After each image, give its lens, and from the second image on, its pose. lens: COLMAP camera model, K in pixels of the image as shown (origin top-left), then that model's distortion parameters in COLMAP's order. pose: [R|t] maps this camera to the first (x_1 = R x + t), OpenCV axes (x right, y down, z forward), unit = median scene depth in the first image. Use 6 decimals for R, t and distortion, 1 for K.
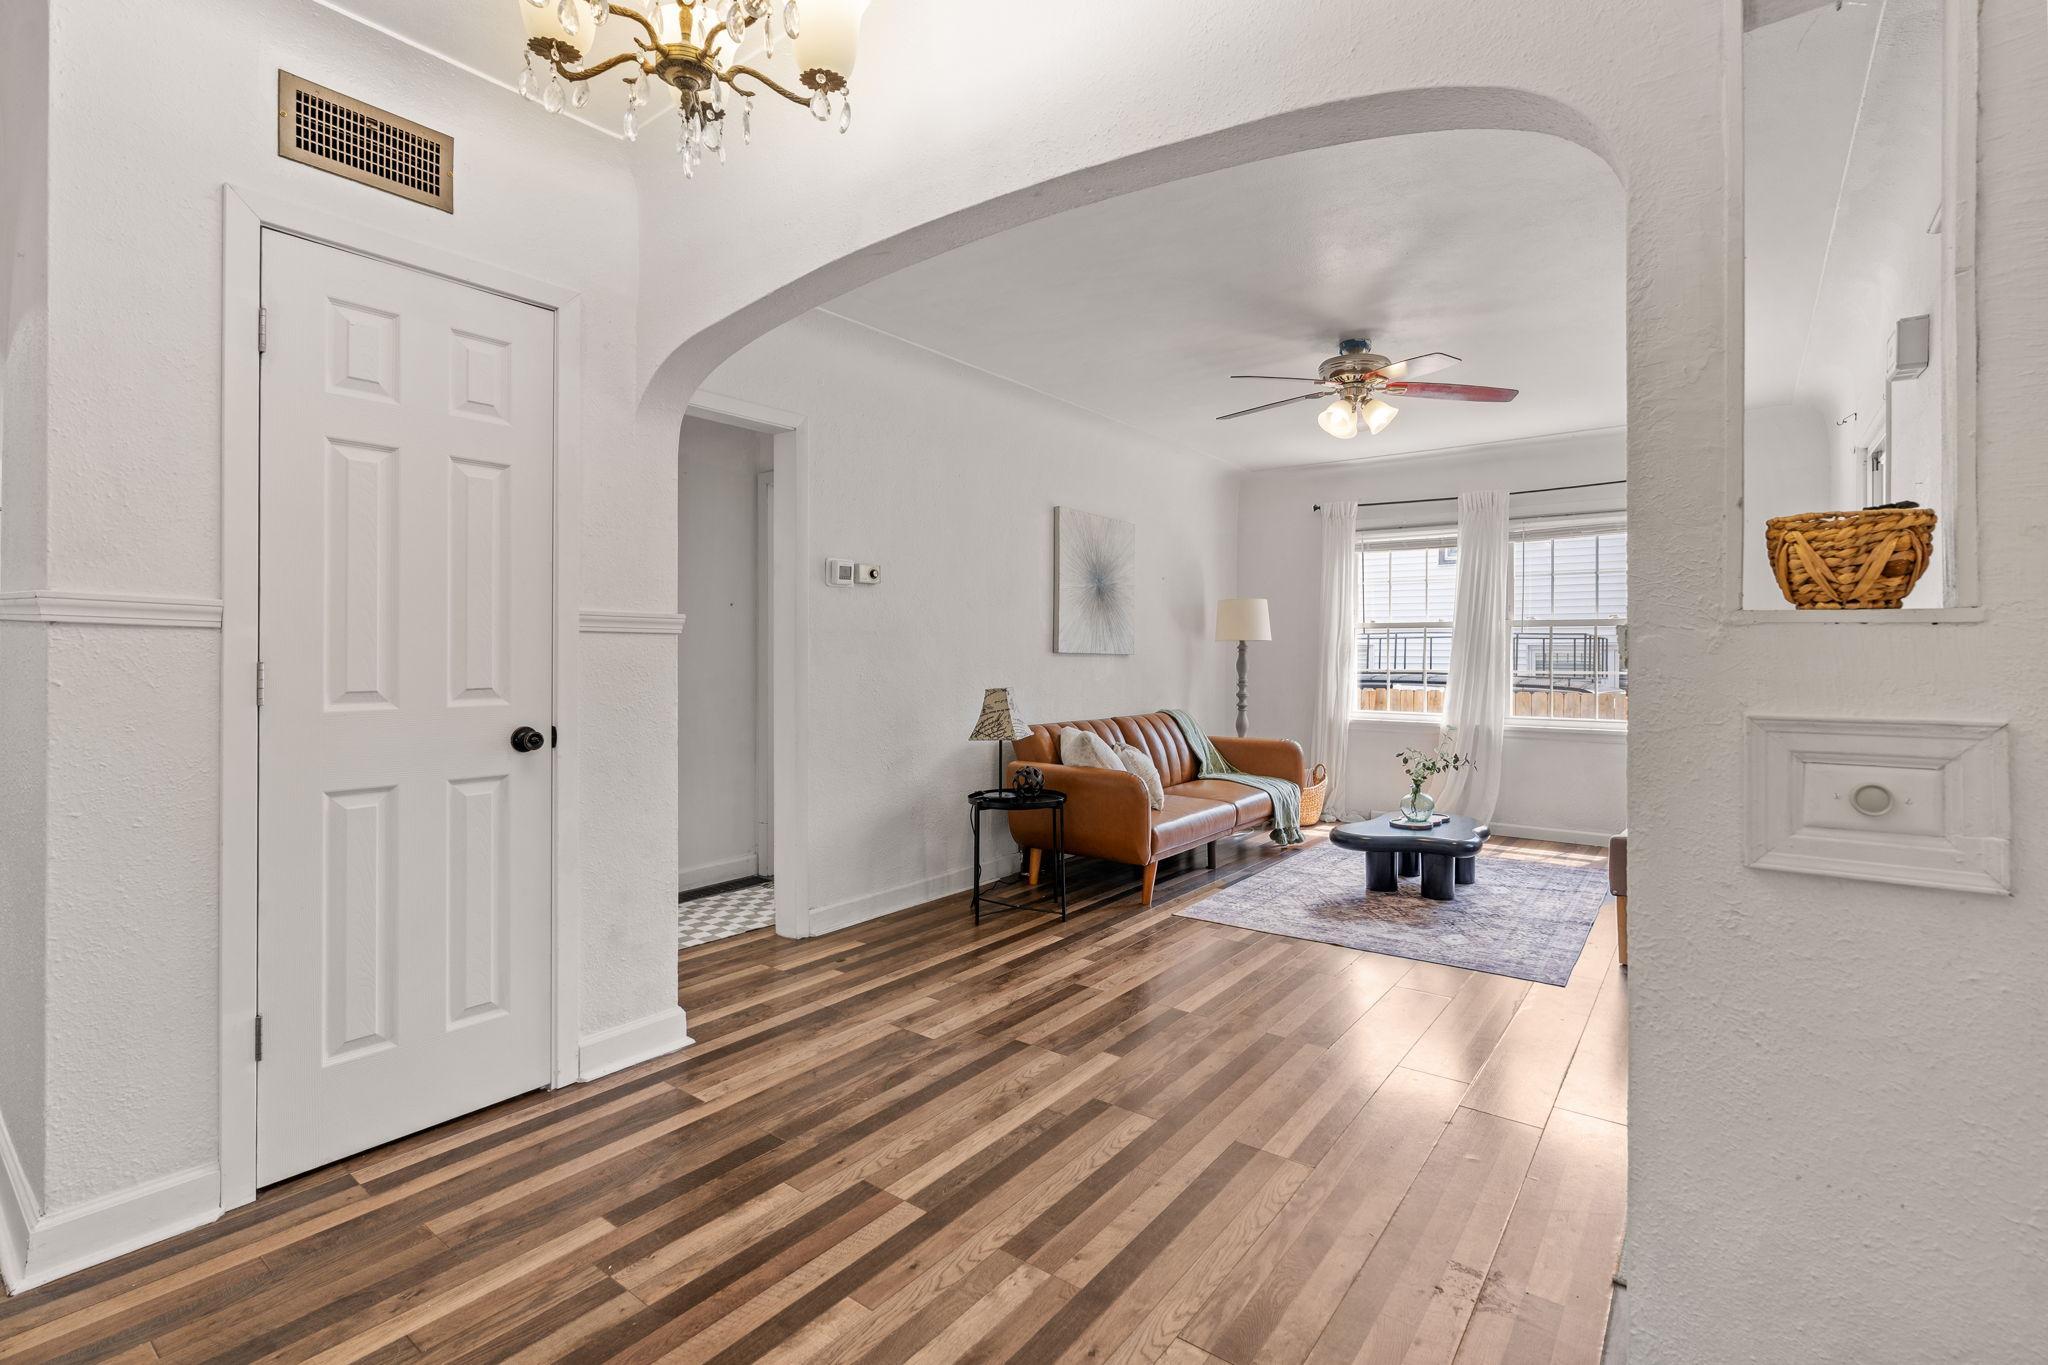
lens RADIAL K [[930.4, 0, 1044.4], [0, 930.4, 650.1], [0, 0, 1]] dist [-0.000008, 0.000440]
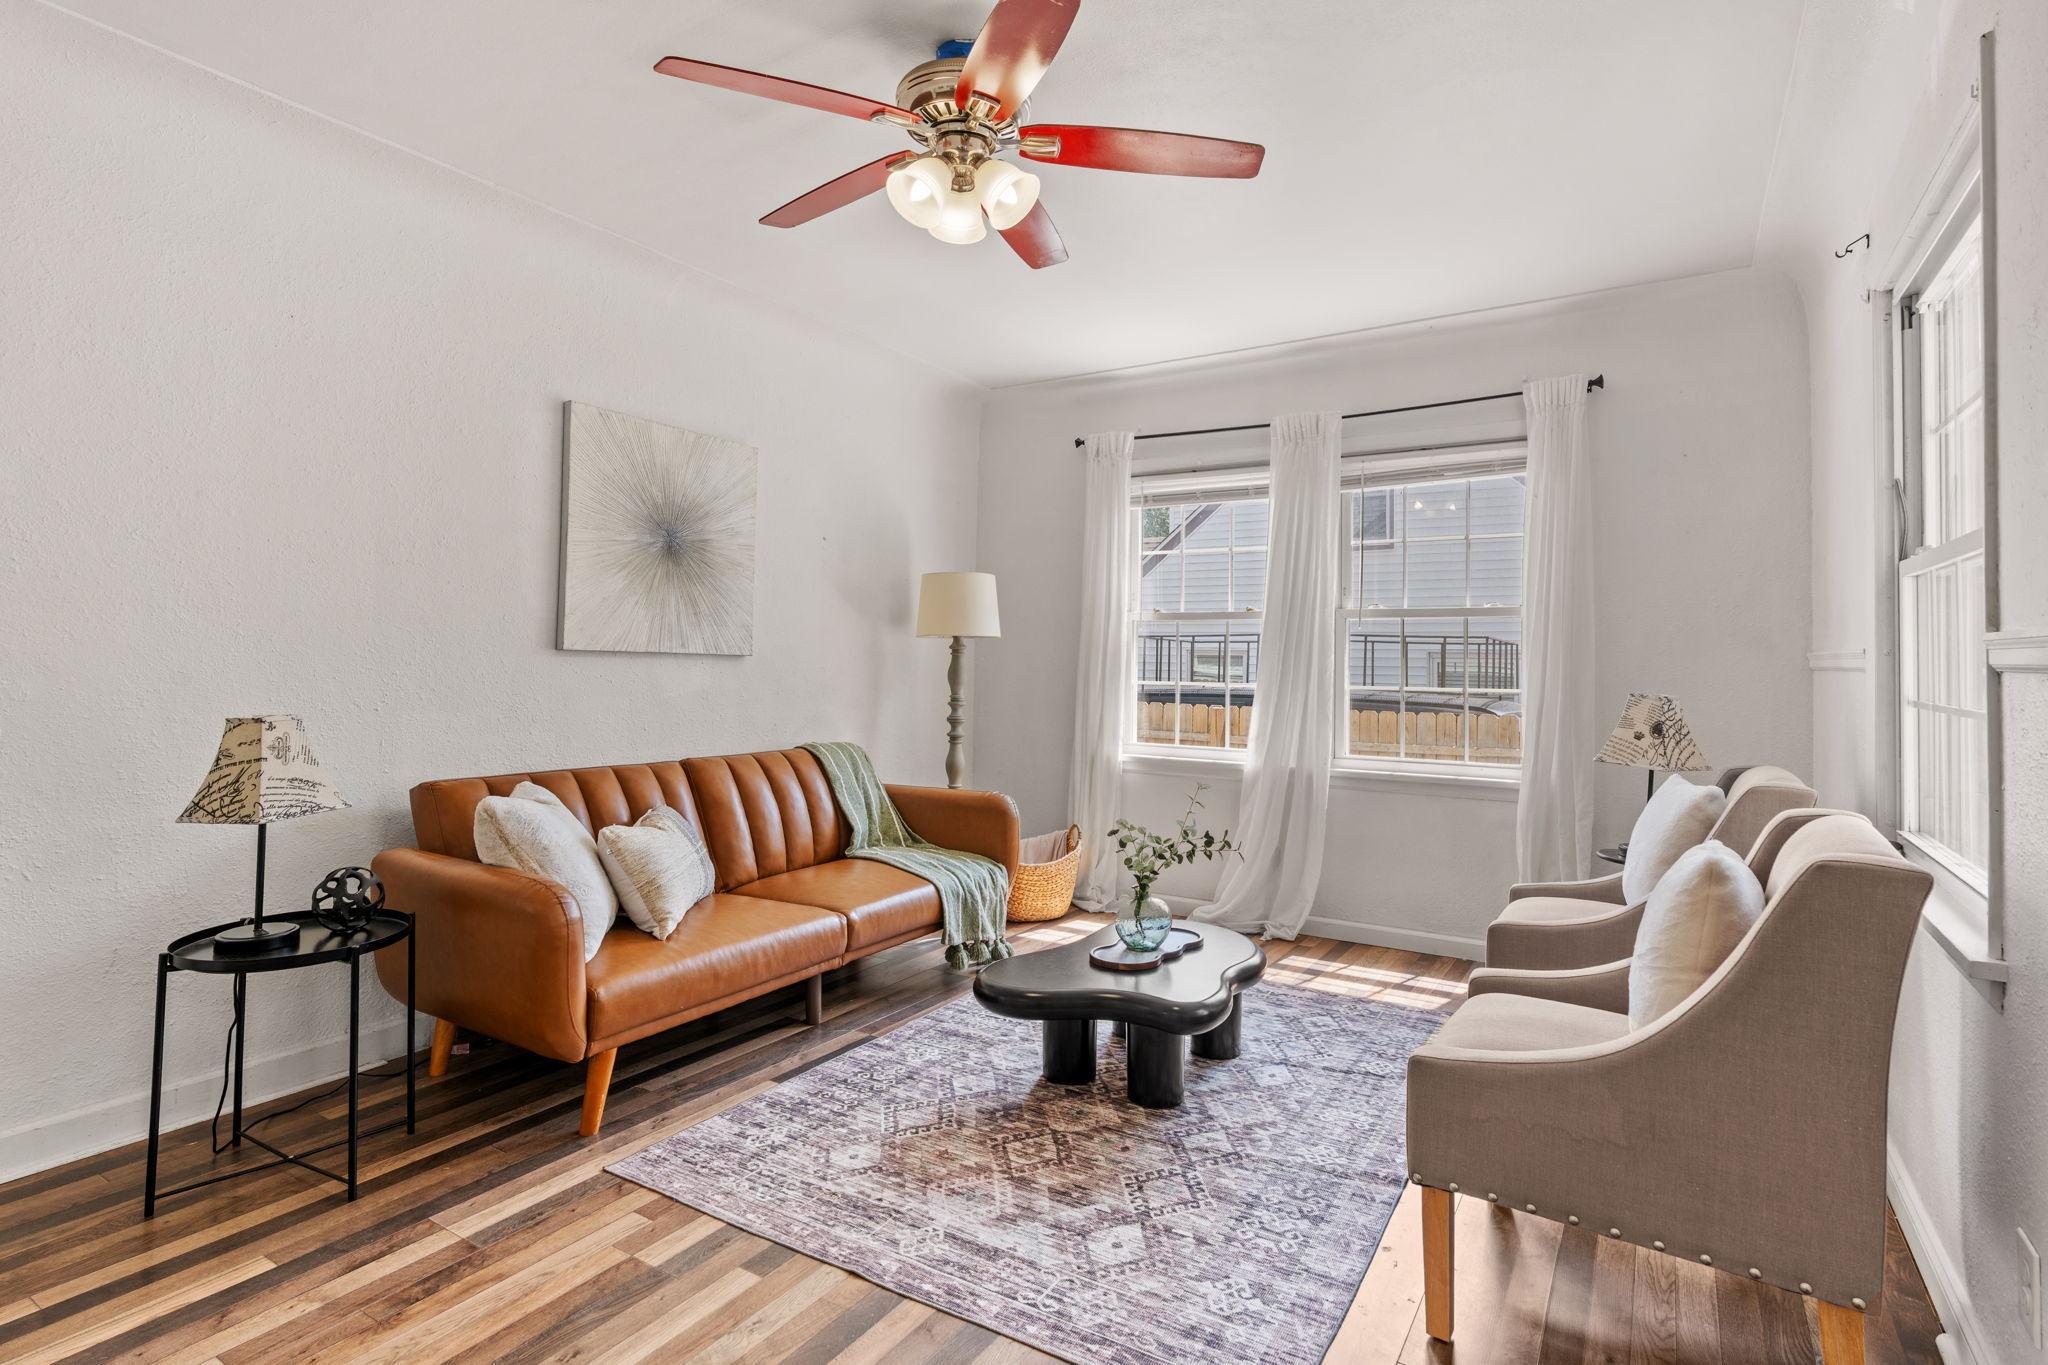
lens RADIAL K [[1019.3, 0, 1023.2], [0, 1019.3, 633.0], [0, 0, 1]] dist [-0.001097, 0.000617]
pose [[0.997328, 0.011161, 0.072198, 0.287408], [-0.009497, 0.999682, -0.023352, 0.004773], [-0.072435, 0.022604, 0.997117, 0.383911]]
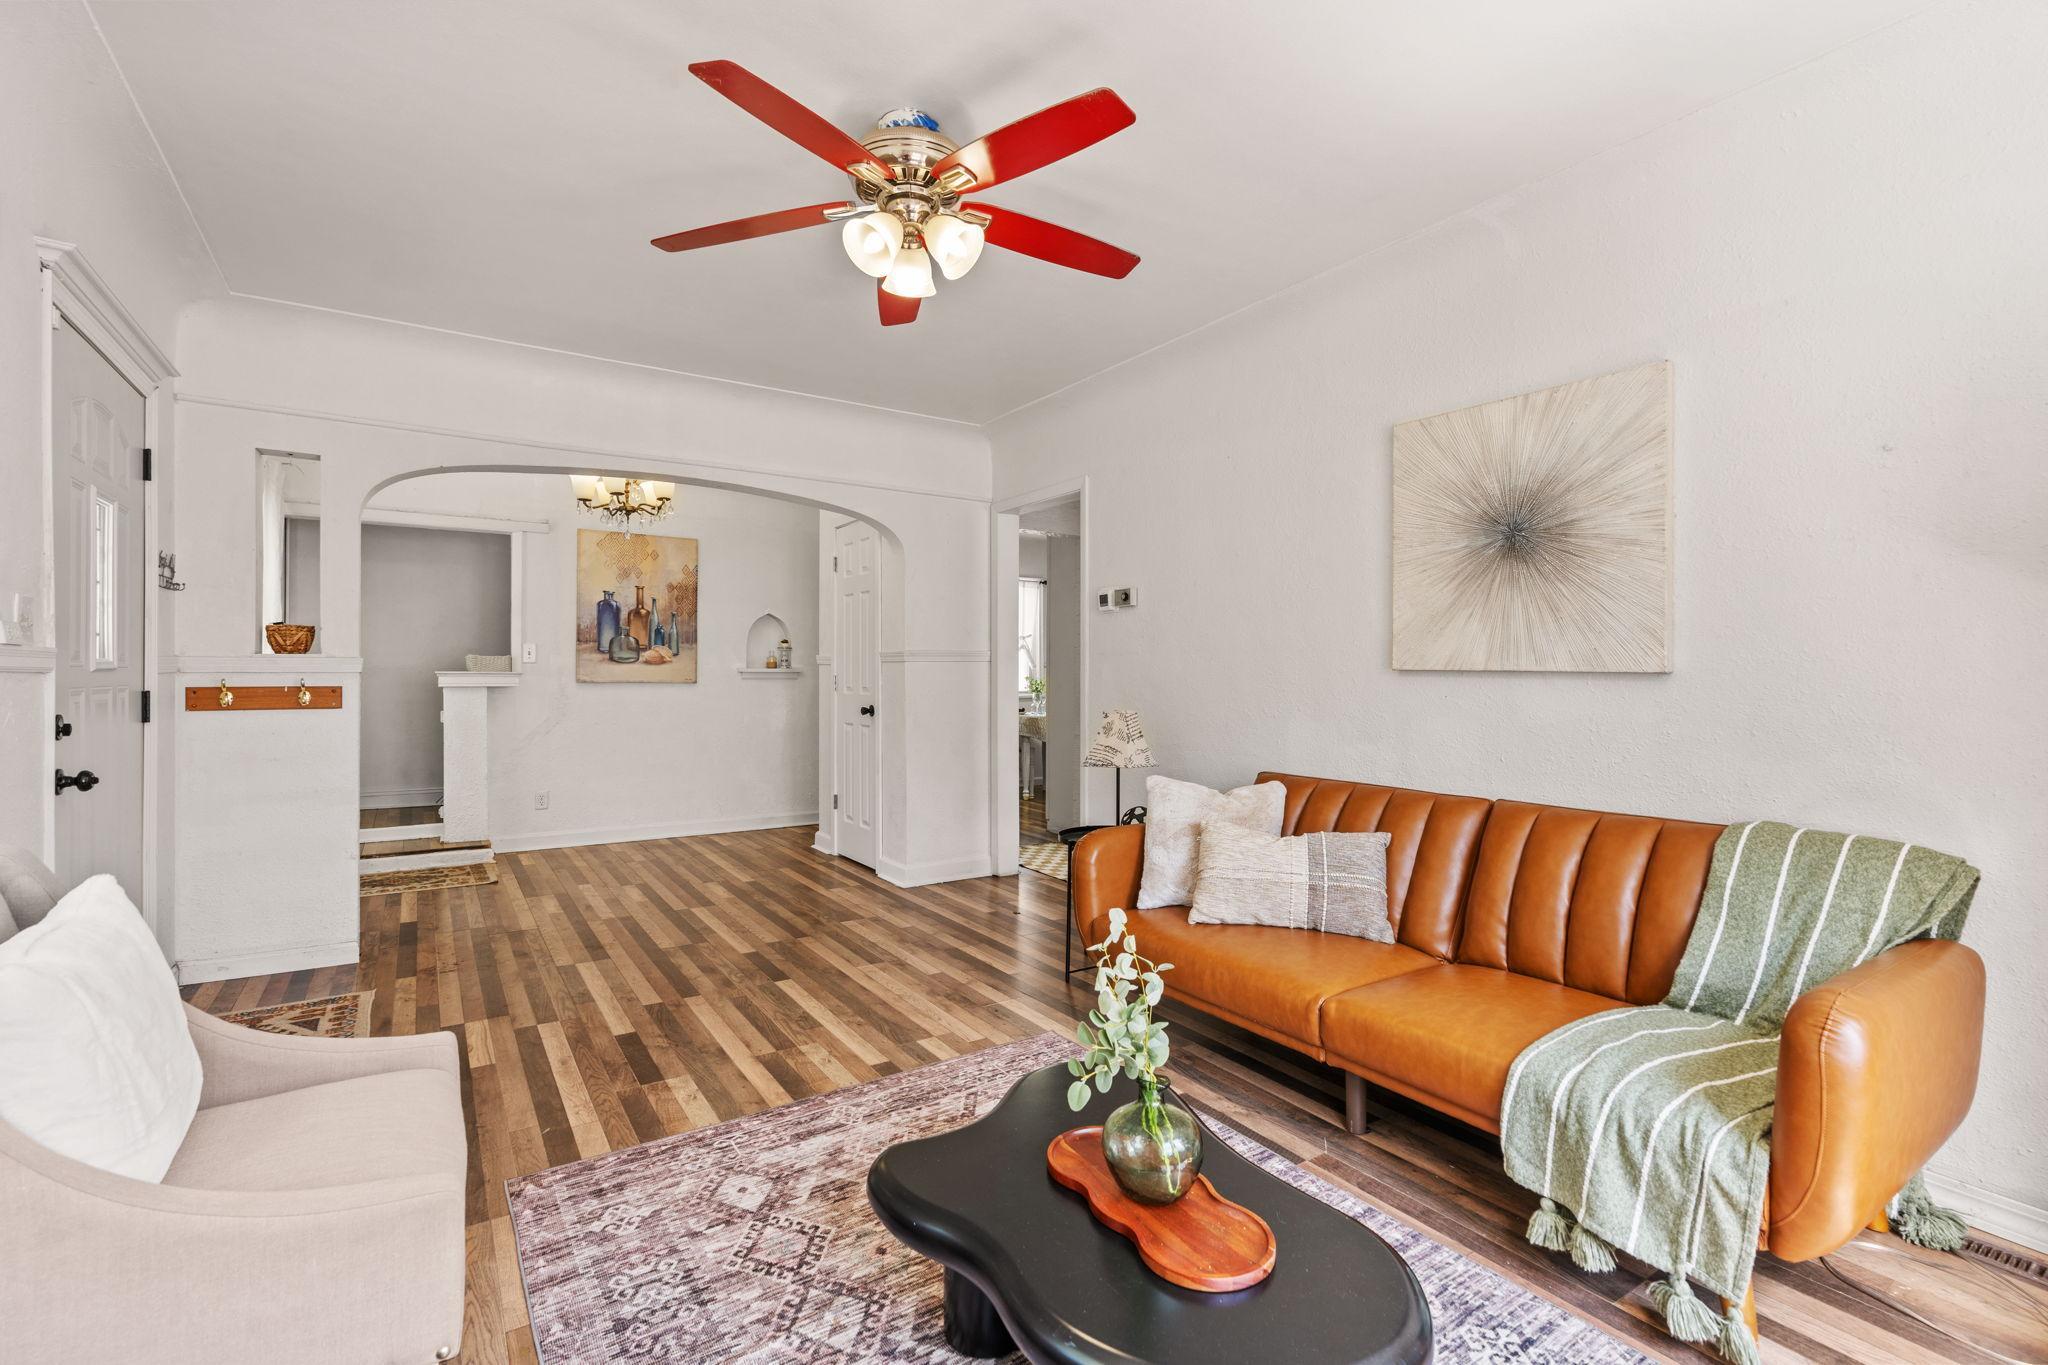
lens RADIAL K [[905.9, 0, 1024.0], [0, 905.9, 682.5], [0, 0, 1]] dist [-0.002581, -0.000161]
pose [[-0.337679, 0.002063, -0.941259, 0.723505], [-0.001592, 0.999995, 0.002763, 0.010437], [0.941260, 0.002431, -0.337674, 1.092199]]
